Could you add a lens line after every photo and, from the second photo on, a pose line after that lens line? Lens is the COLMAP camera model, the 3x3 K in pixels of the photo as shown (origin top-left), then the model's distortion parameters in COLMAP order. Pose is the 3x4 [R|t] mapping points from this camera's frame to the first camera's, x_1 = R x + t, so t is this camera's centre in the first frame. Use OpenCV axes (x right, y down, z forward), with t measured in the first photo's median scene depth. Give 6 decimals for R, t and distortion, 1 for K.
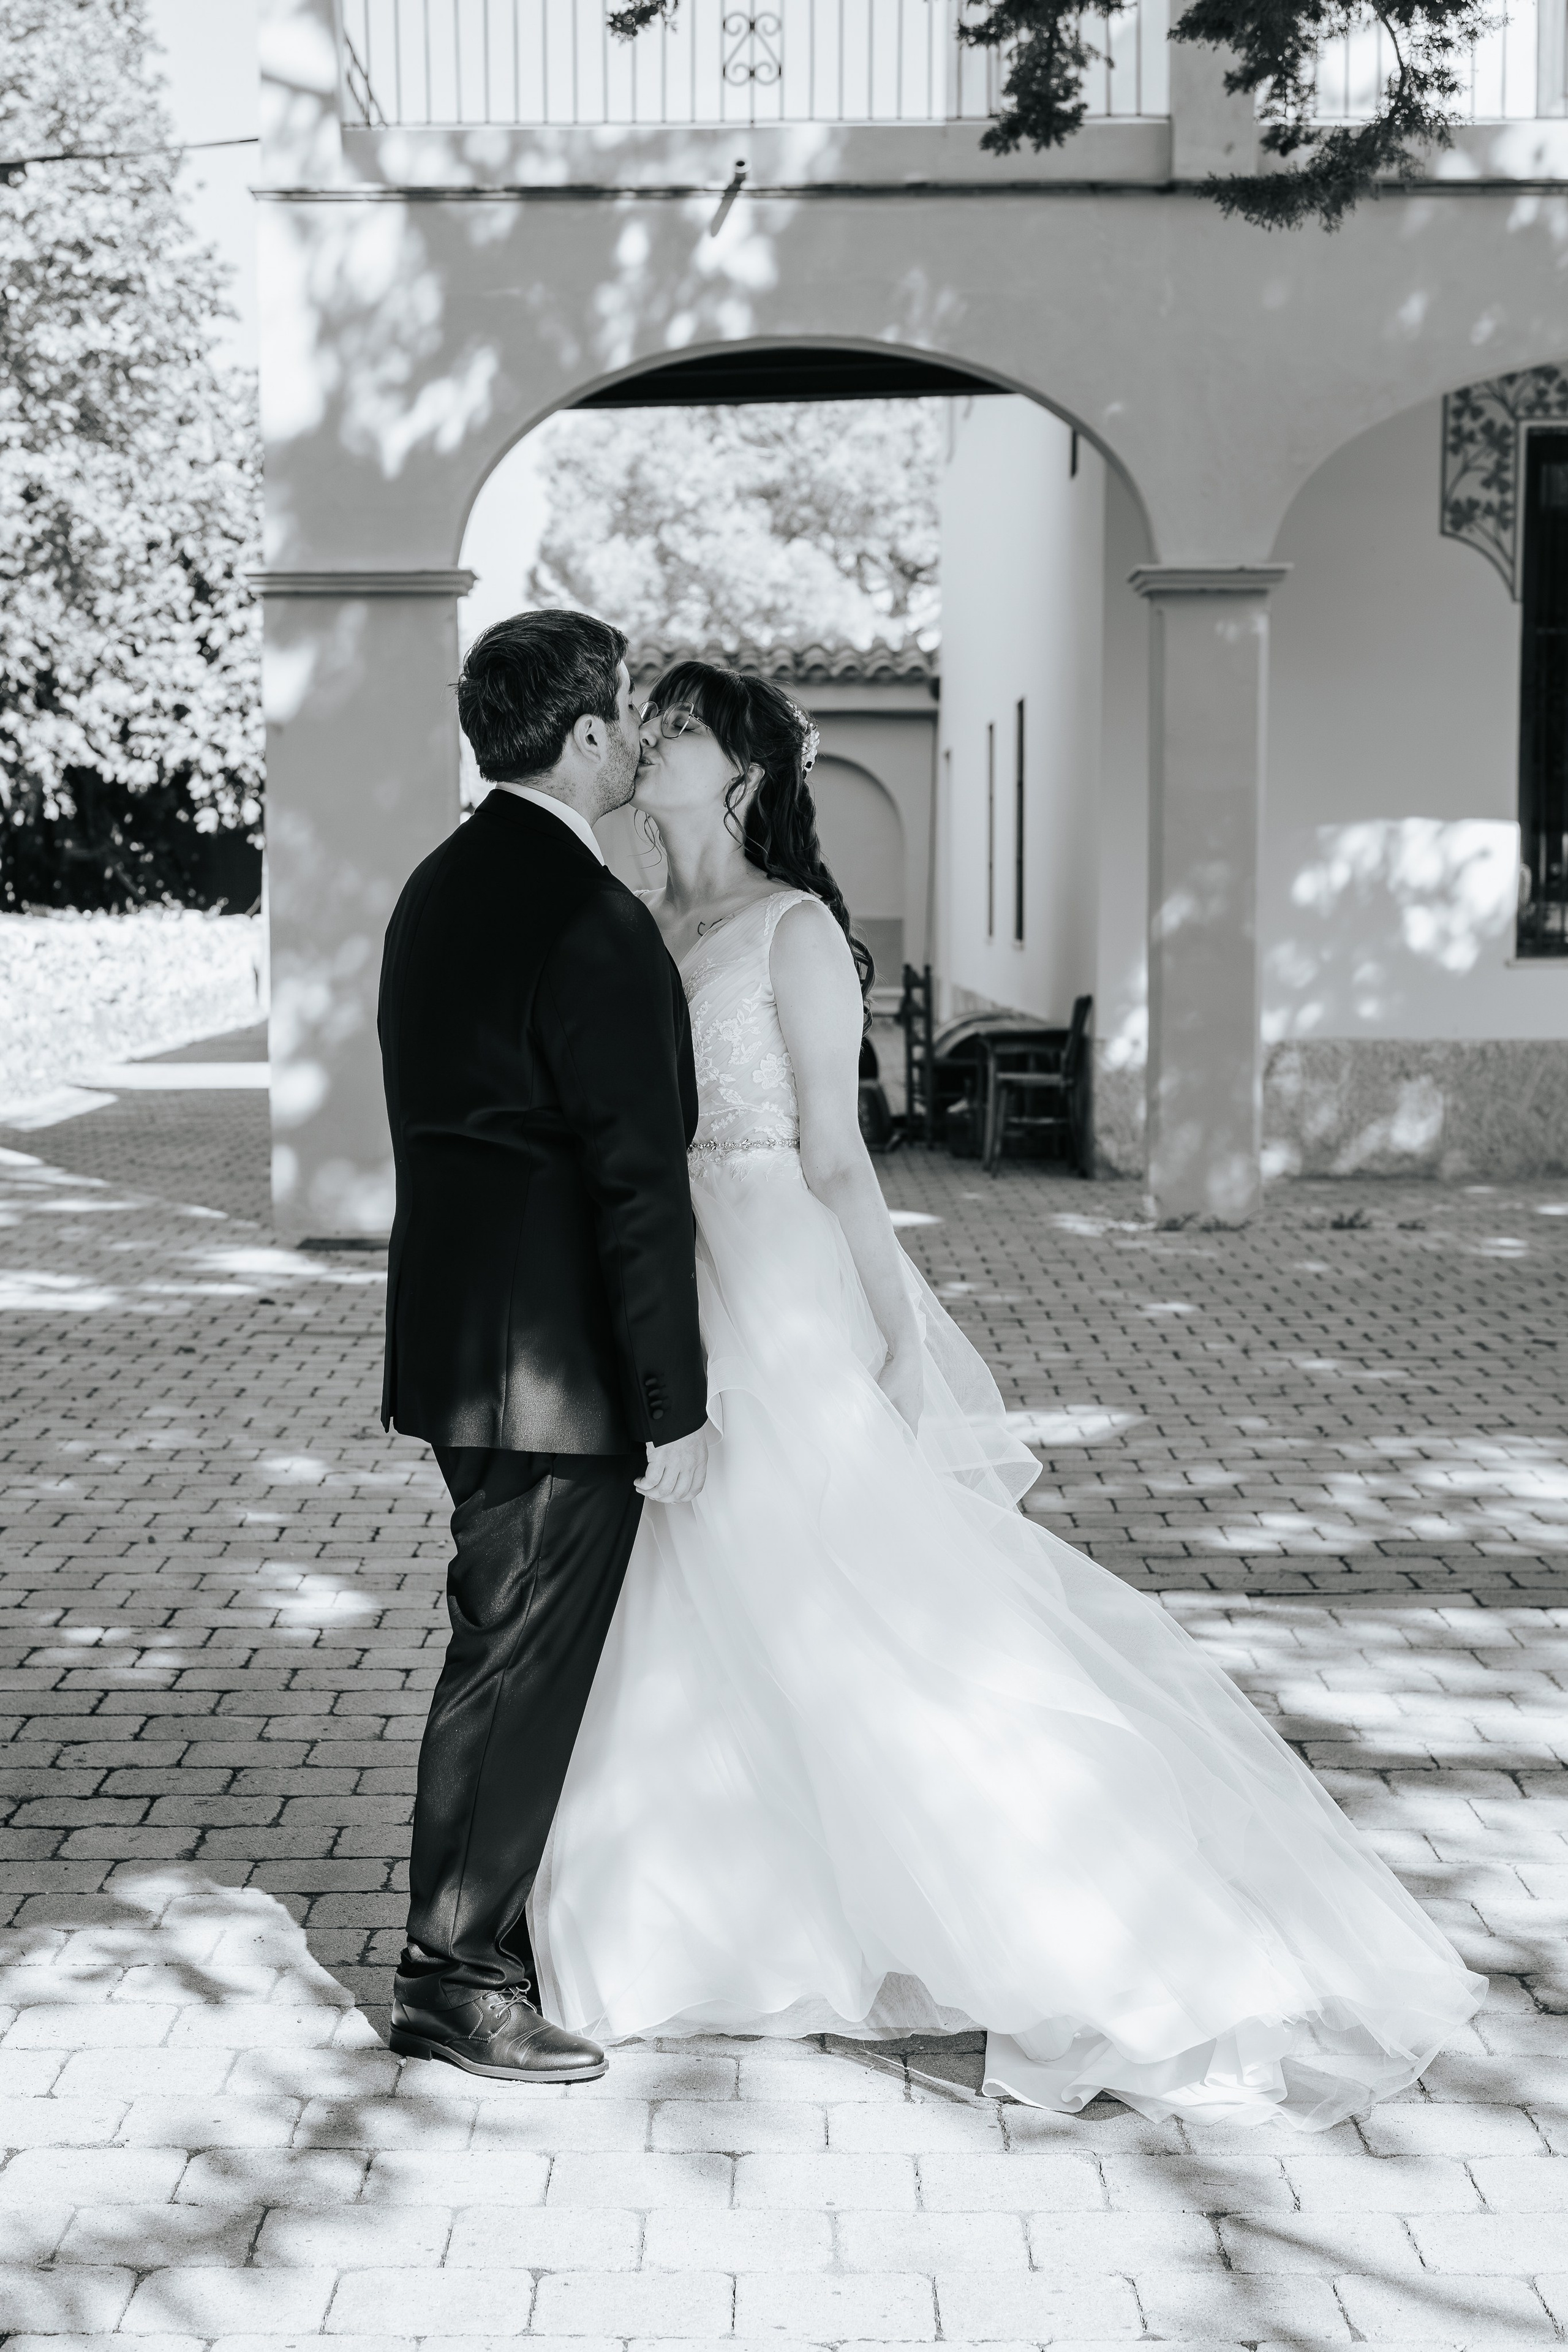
lens RADIAL K [[3462.8, 0, 665.0], [0, 3462.8, 1254.2], [0, 0, 1]] dist [0.075560, -0.090396]
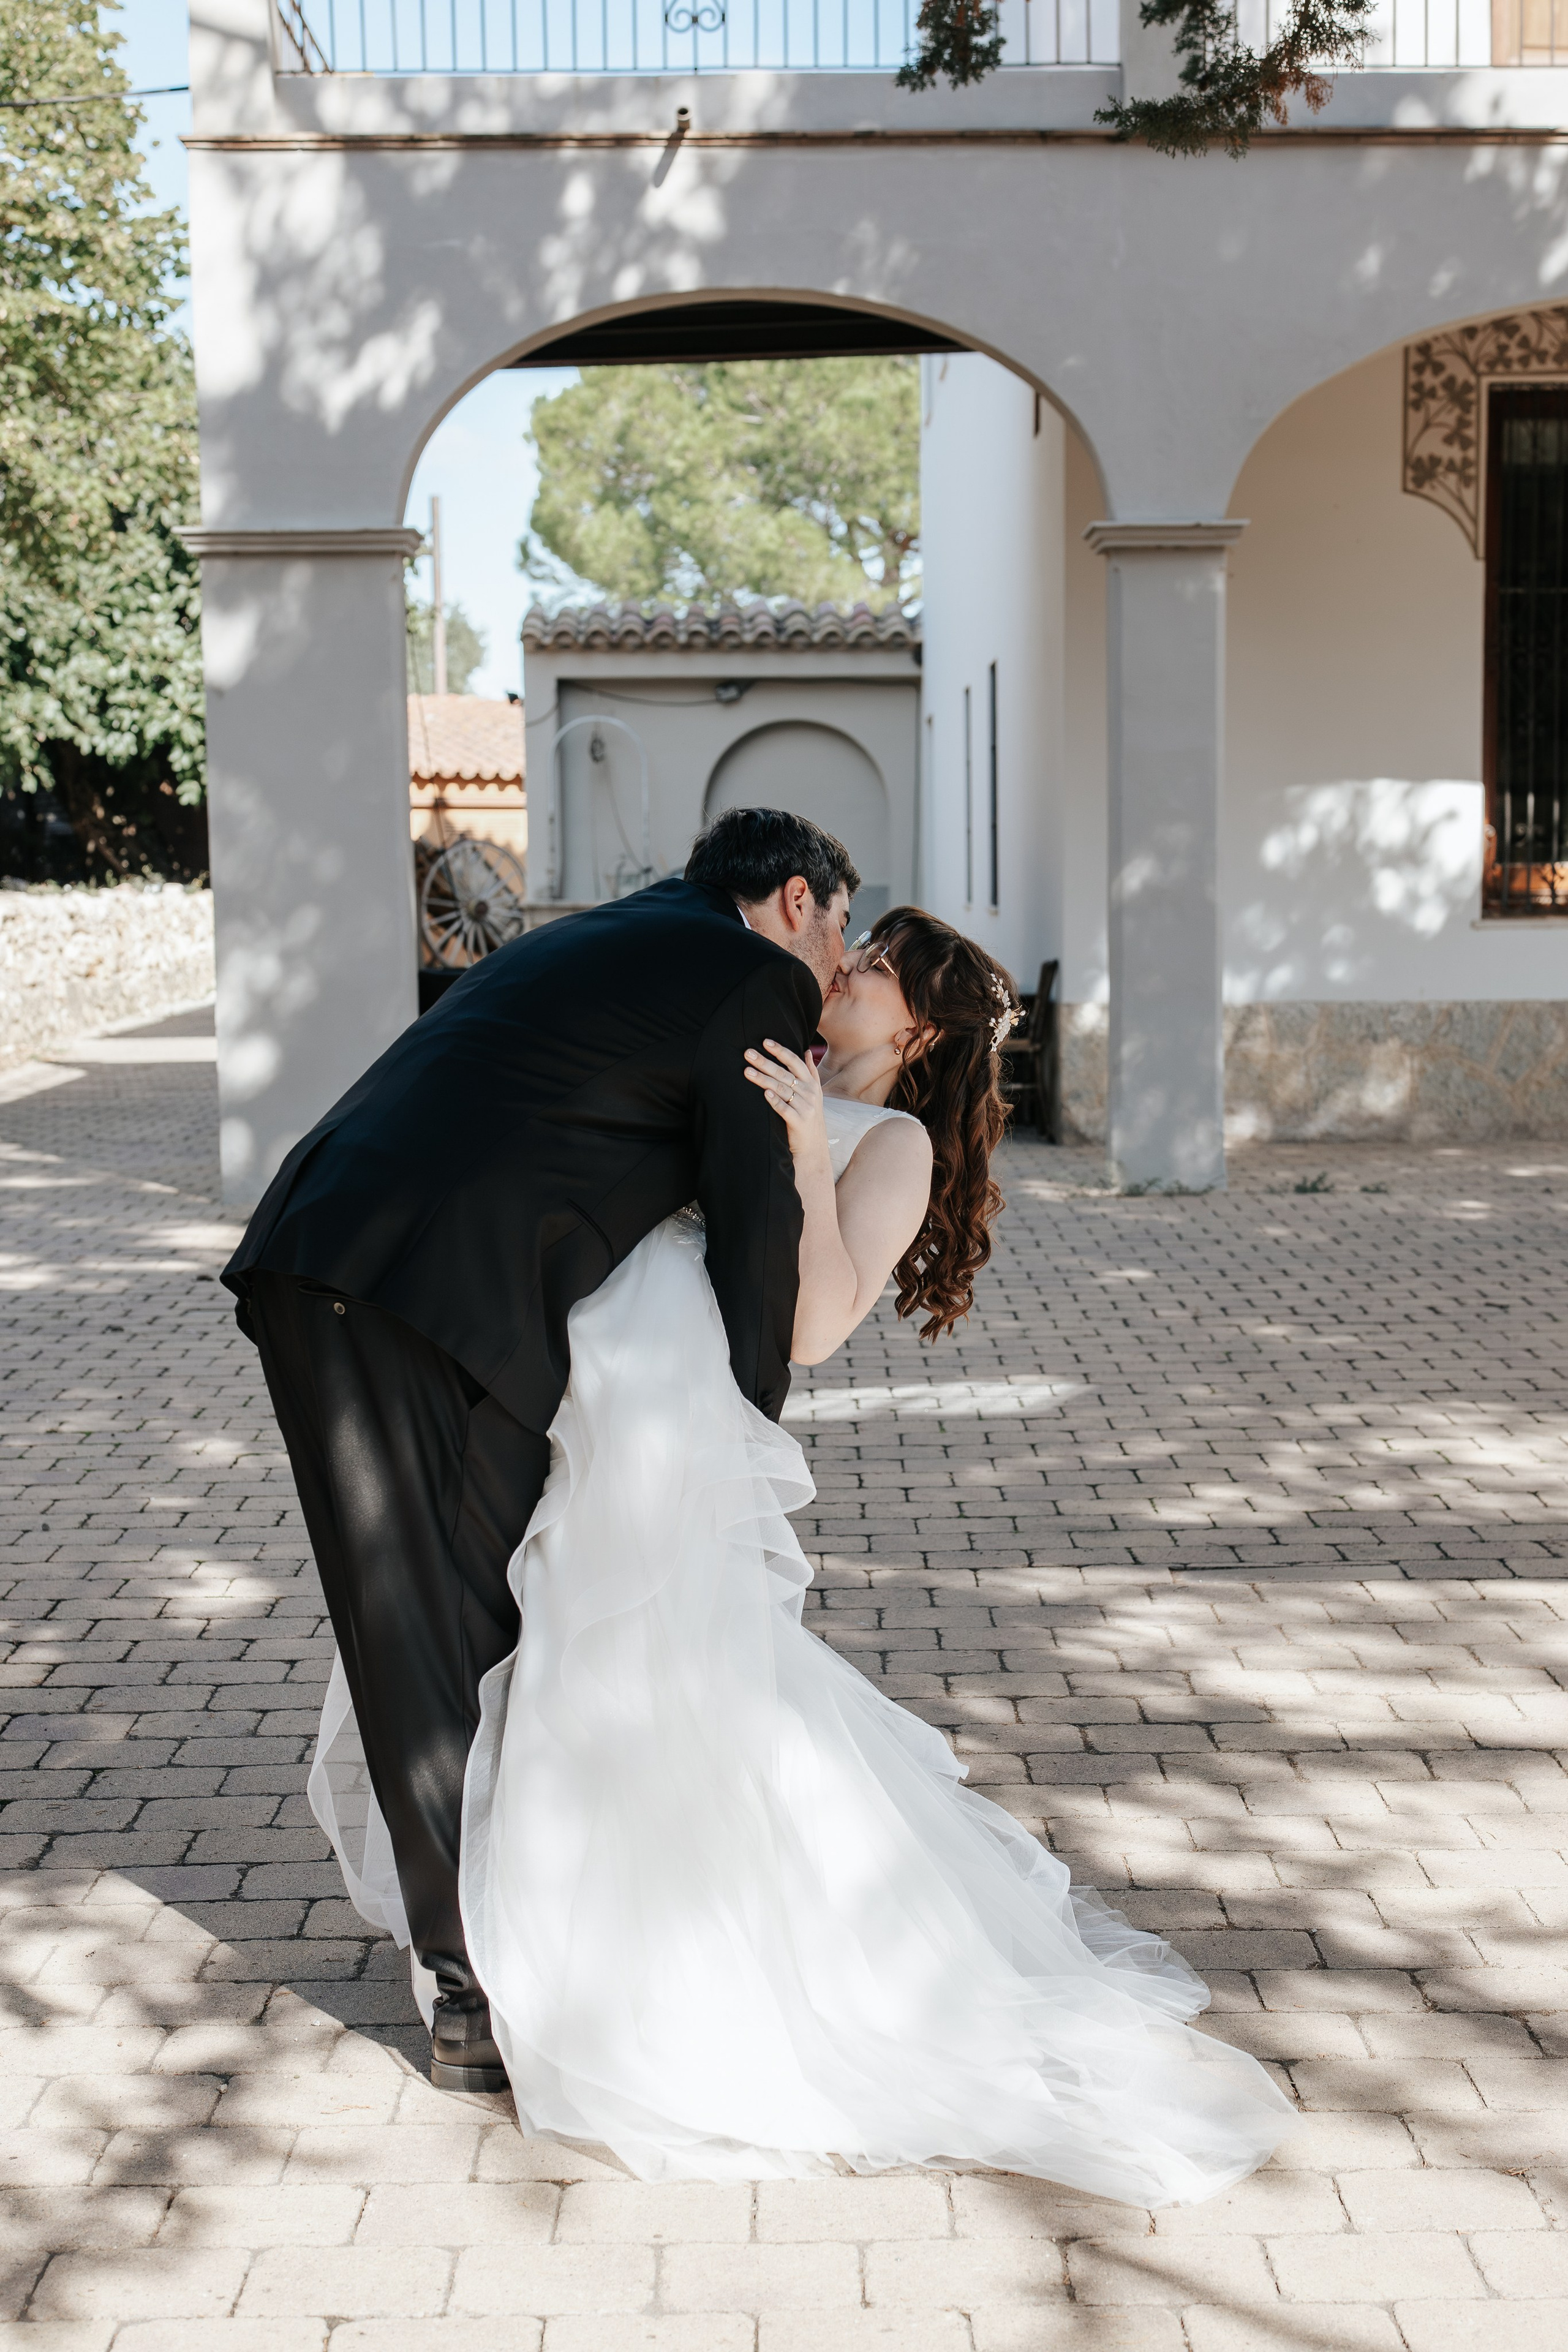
lens RADIAL K [[3434.7, 0, 776.3], [0, 3434.7, 1279.9], [0, 0, 1]] dist [0.067213, -0.101527]
pose [[0.999553, -0.010803, 0.027884, 0.014355], [0.010354, 0.999815, 0.016197, 0.000073], [-0.028054, -0.015901, 0.999480, 0.018888]]
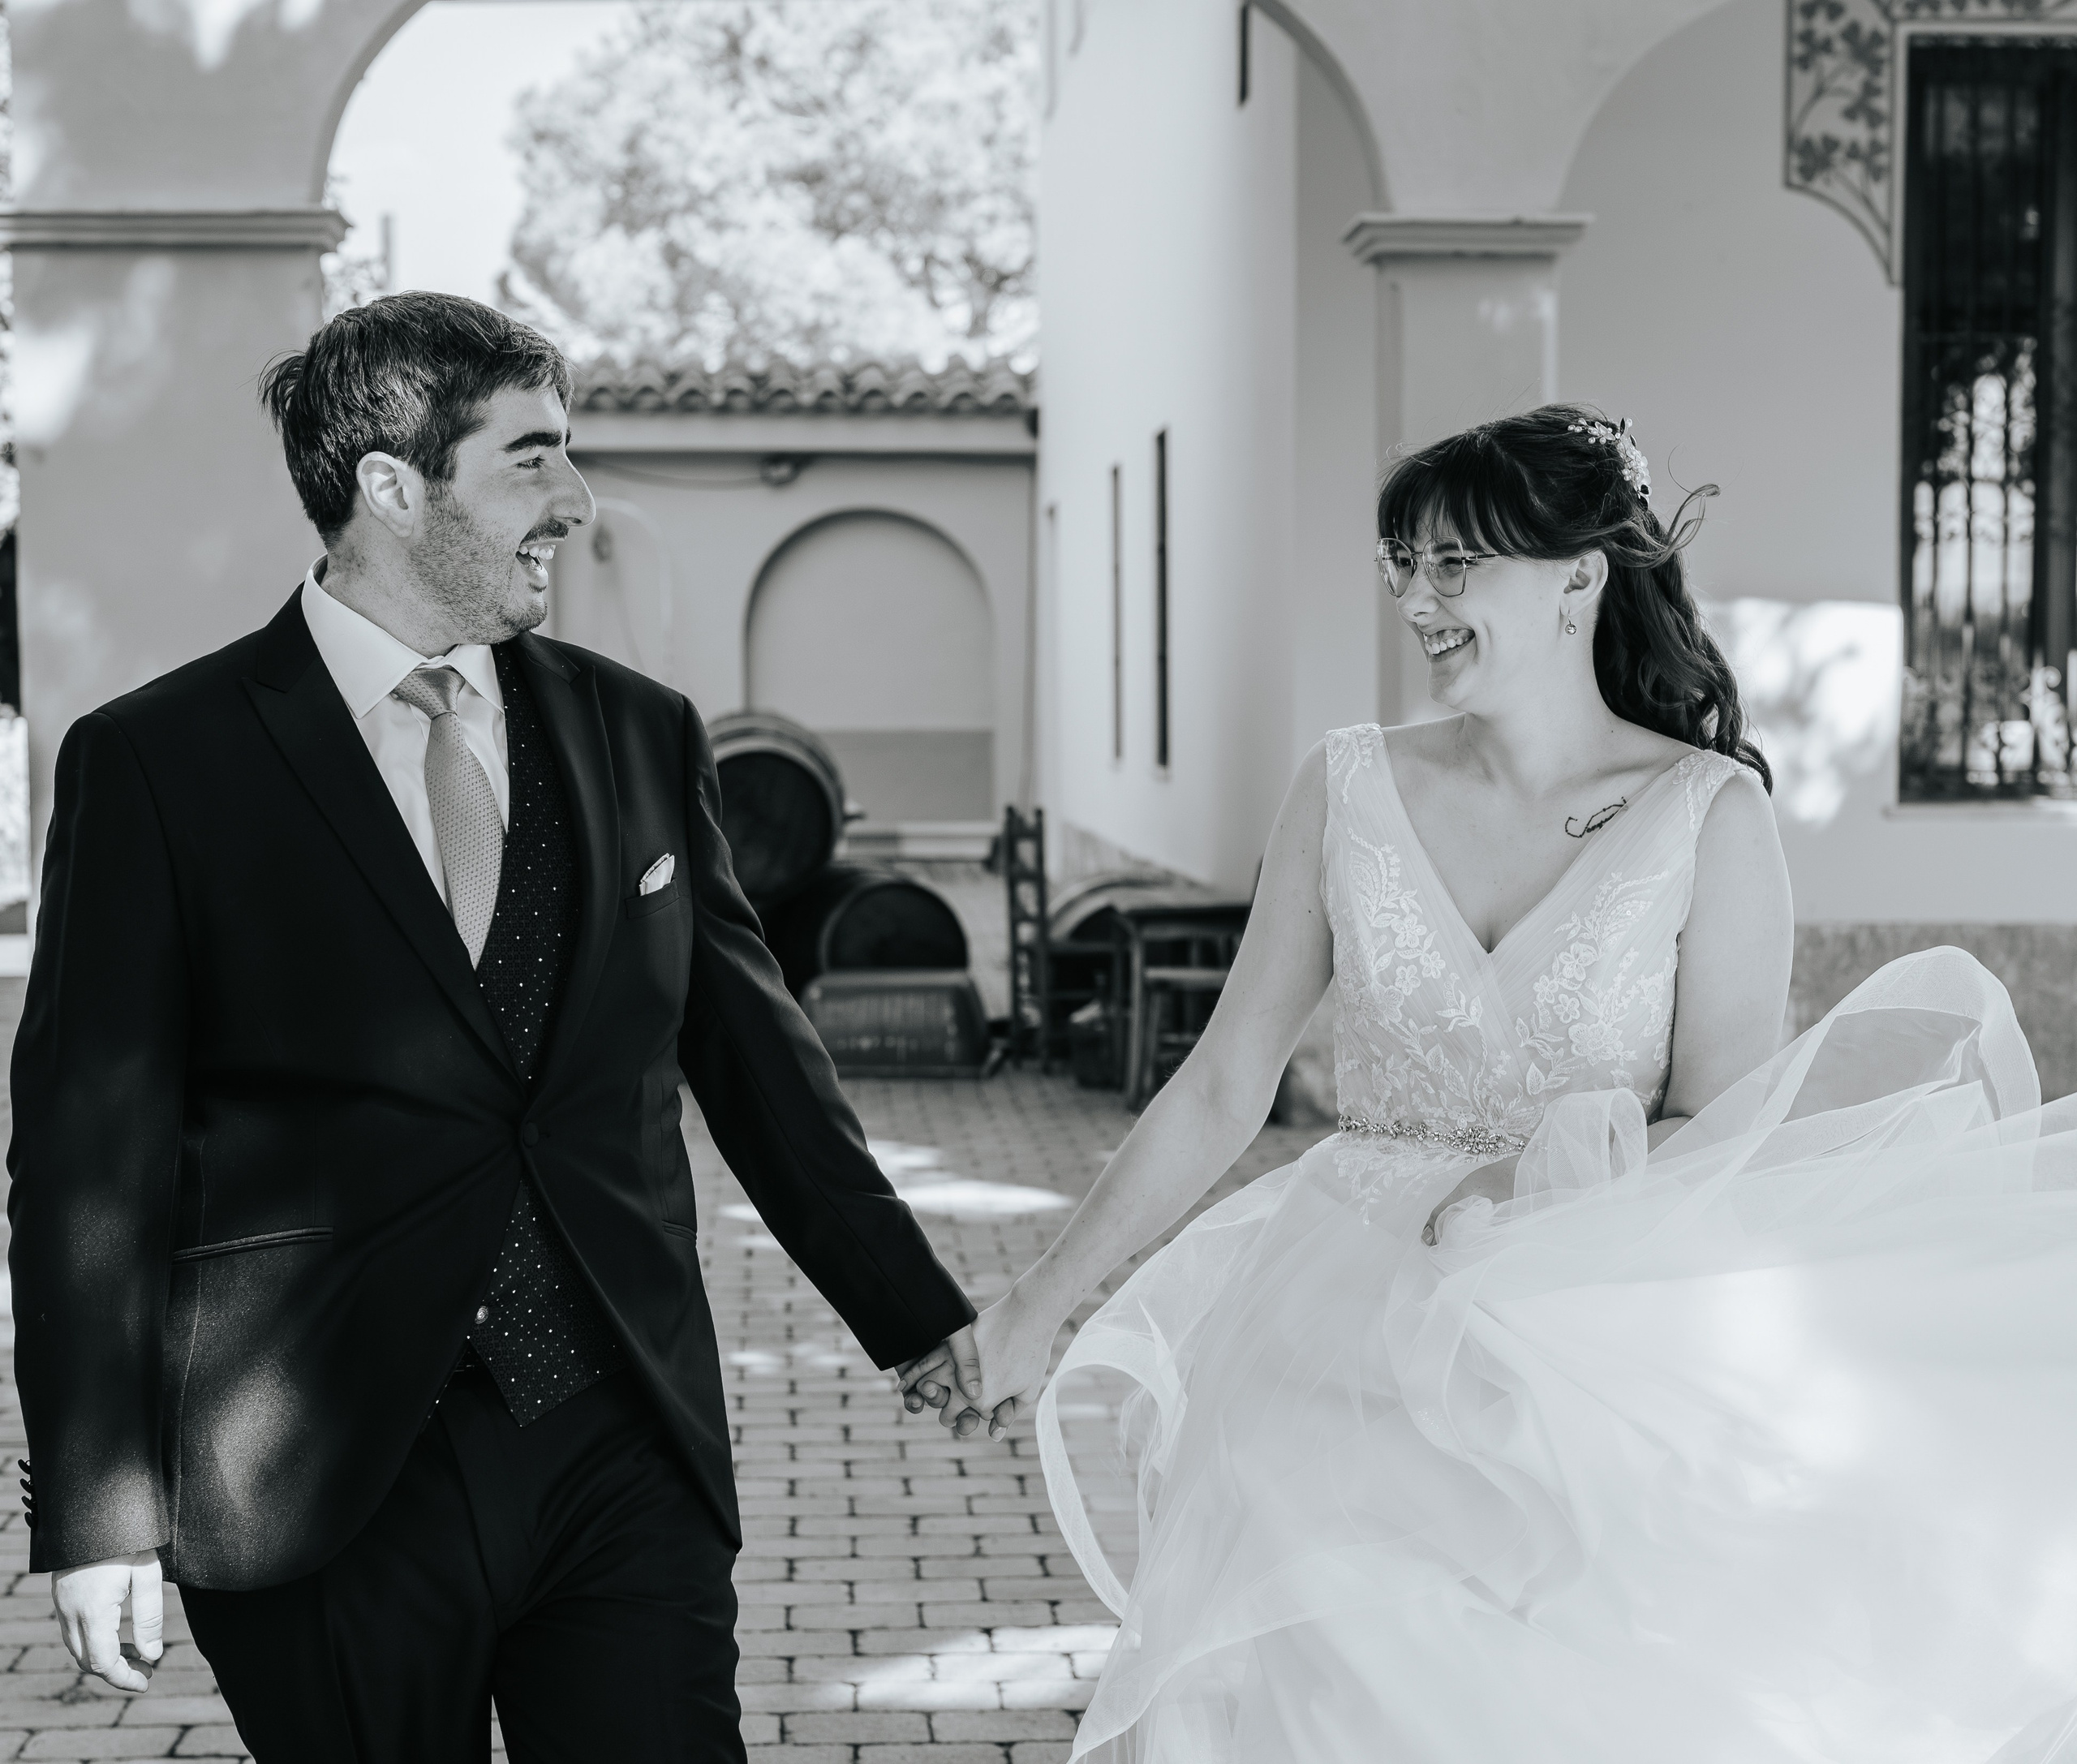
lens RADIAL K [[4193.1, 0, 1038.3], [0, 4193.1, 1146.5], [0, 0, 1]] dist [-0.006988, -0.014740]
pose [[0.996600, -0.008809, 0.081916, 0.007020], [0.008375, 0.999949, 0.005646, -0.023646], [-0.081961, -0.004941, 0.996623, 0.189104]]
